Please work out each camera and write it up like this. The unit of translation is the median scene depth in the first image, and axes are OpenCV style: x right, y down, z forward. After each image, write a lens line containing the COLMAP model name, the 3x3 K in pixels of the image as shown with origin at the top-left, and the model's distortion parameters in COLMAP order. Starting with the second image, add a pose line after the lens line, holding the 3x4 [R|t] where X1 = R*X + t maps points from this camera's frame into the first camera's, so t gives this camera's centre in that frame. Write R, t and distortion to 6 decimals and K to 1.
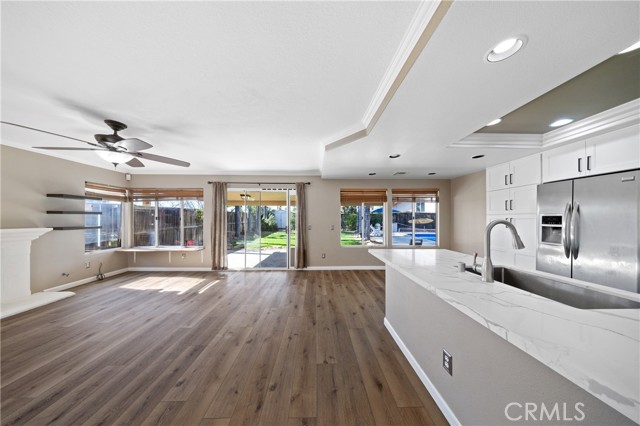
lens RADIAL K [[190.5, 0, 321.4], [0, 190.5, 216.1], [0, 0, 1]] dist [-0.001053, 0.000038]
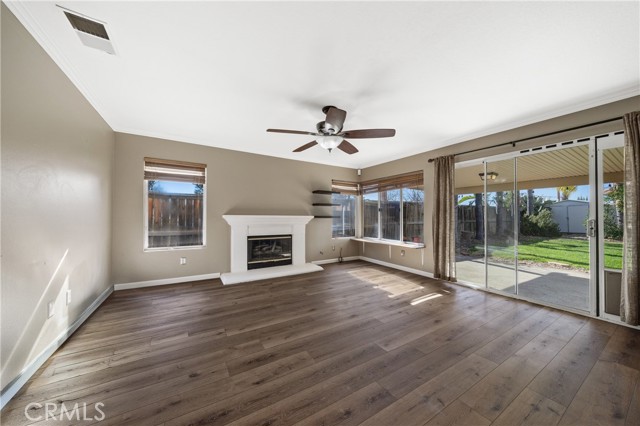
lens RADIAL K [[219.6, 0, 316.9], [0, 219.6, 214.5], [0, 0, 1]] dist [-0.004340, -0.000032]
pose [[0.487176, -0.005762, -0.873285, -0.056823], [0.005196, 0.999980, -0.003699, 0.045774], [0.873288, -0.002736, 0.487196, 0.217825]]
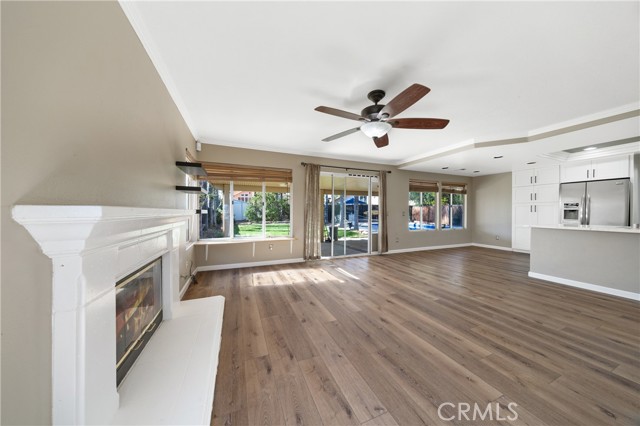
lens RADIAL K [[200.8, 0, 323.3], [0, 200.8, 211.4], [0, 0, 1]] dist [-0.007681, 0.000246]
pose [[0.935043, 0.001591, 0.354531, -0.983402], [-0.006697, 0.999891, 0.013174, 0.043003], [-0.354471, -0.014692, 0.934951, 0.099574]]
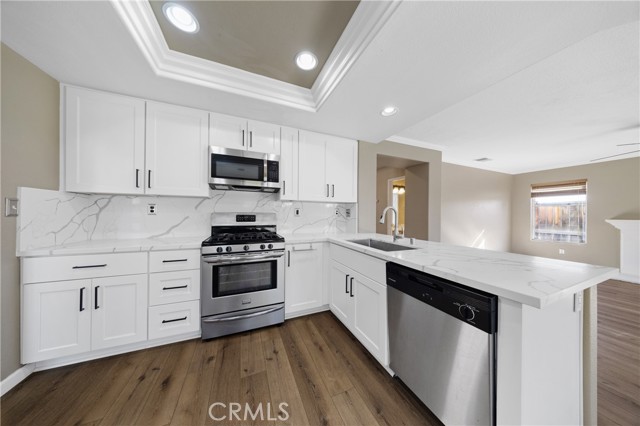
lens RADIAL K [[190.5, 0, 319.0], [0, 190.5, 214.7], [0, 0, 1]] dist [-0.001053, 0.000038]
pose [[-0.933747, -0.012188, -0.357727, 0.643394], [-0.007063, 0.999853, -0.015630, 0.043705], [0.357865, -0.012068, -0.933695, 0.730582]]
